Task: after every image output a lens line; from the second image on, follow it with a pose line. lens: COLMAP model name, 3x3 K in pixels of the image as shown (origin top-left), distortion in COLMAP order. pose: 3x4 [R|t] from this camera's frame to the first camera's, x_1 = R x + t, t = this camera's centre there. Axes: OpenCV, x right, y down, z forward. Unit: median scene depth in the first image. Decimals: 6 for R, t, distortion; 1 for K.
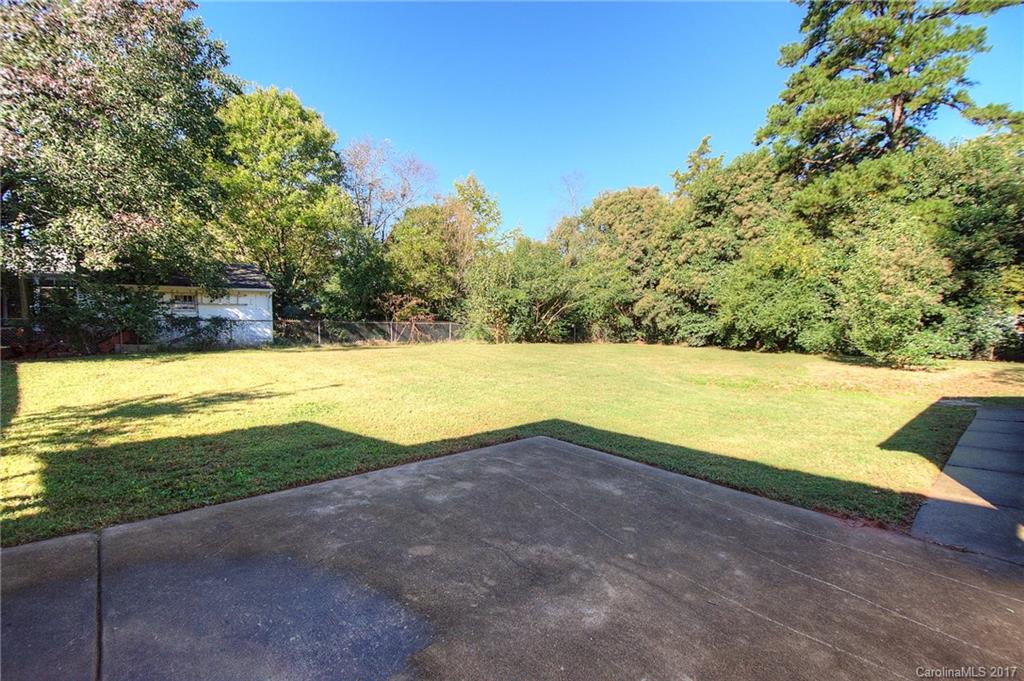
lens RADIAL K [[459.2, 0, 509.7], [0, 459.2, 341.1], [0, 0, 1]] dist [0.011554, -0.020857]
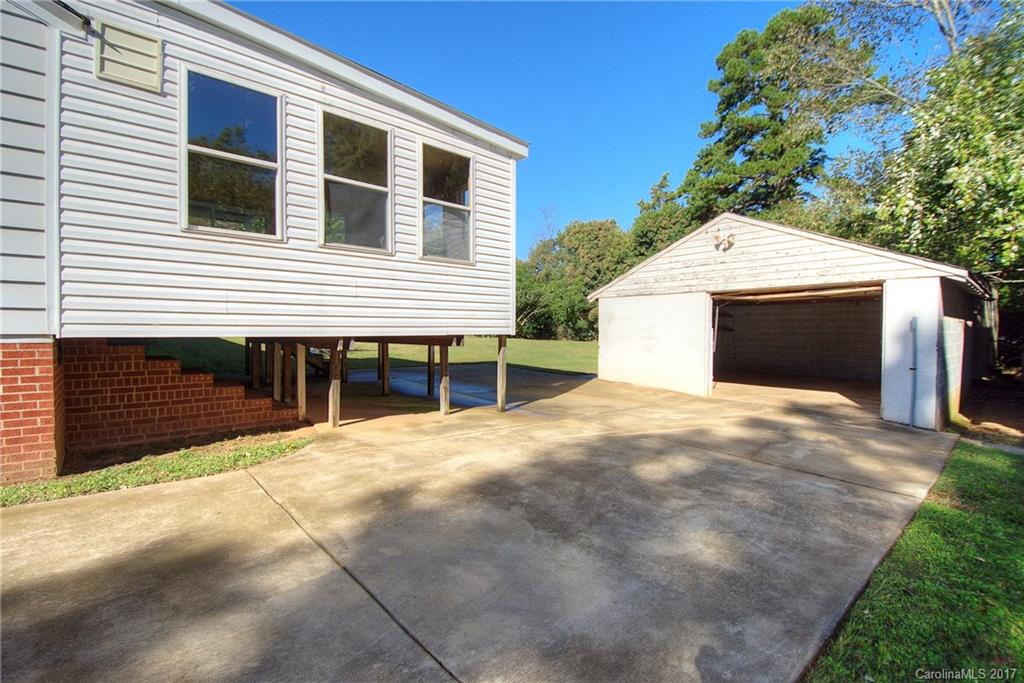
lens RADIAL K [[459.2, 0, 509.7], [0, 459.2, 342.1], [0, 0, 1]] dist [0.011554, -0.020857]
pose [[0.999496, 0.030931, 0.007132, 0.040969], [-0.030931, 0.999522, -0.000077, 0.015731], [-0.007131, -0.000144, 0.999975, -0.342313]]
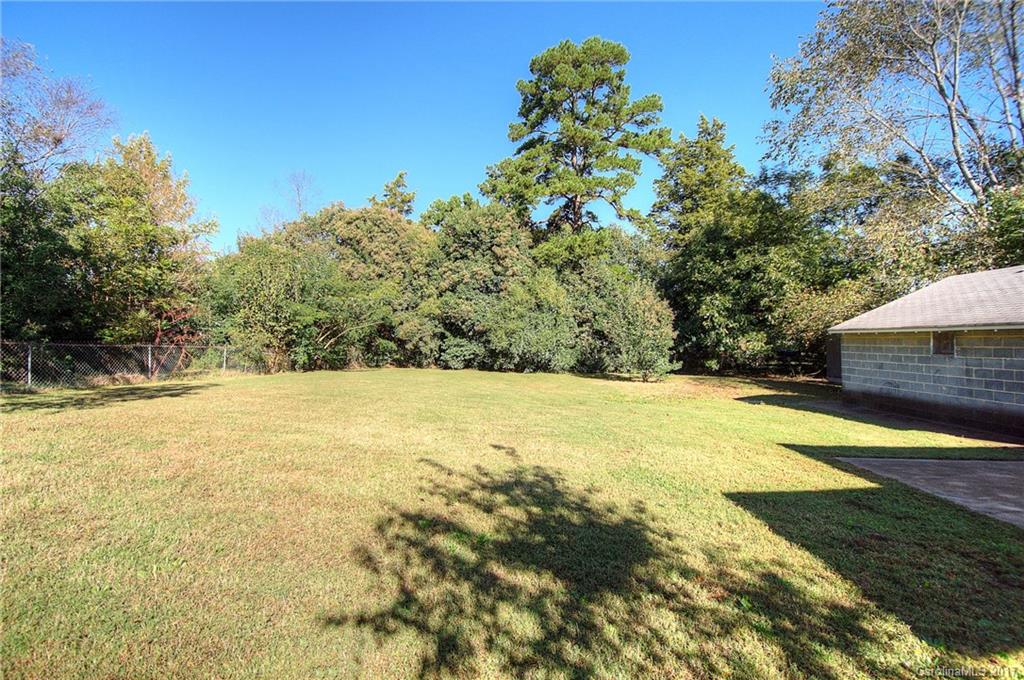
lens RADIAL K [[459.2, 0, 509.7], [0, 459.2, 340.6], [0, 0, 1]] dist [0.011554, -0.020857]
pose [[0.683269, 0.015359, 0.730005, -0.299226], [0.018743, 0.999080, -0.038564, -0.010603], [-0.729926, 0.040032, 0.682353, 0.178238]]
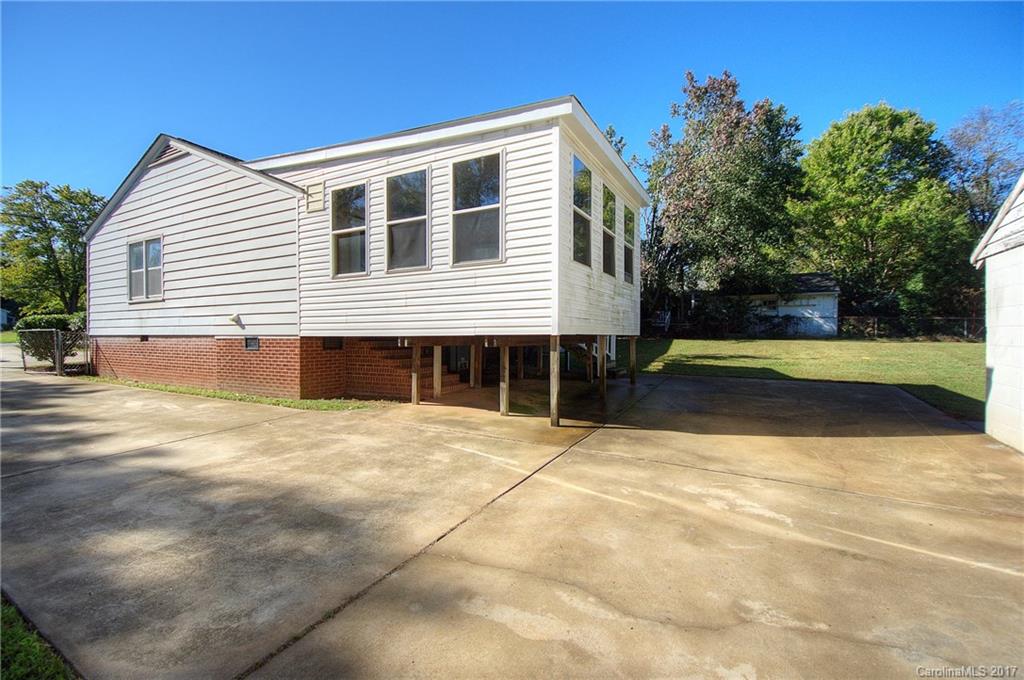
lens RADIAL K [[459.2, 0, 509.7], [0, 459.2, 340.6], [0, 0, 1]] dist [0.011554, -0.020857]
pose [[0.330976, 0.035366, -0.942976, 0.256855], [-0.030838, 0.999169, 0.026649, 0.008466], [0.943135, 0.020259, 0.331791, -0.162094]]
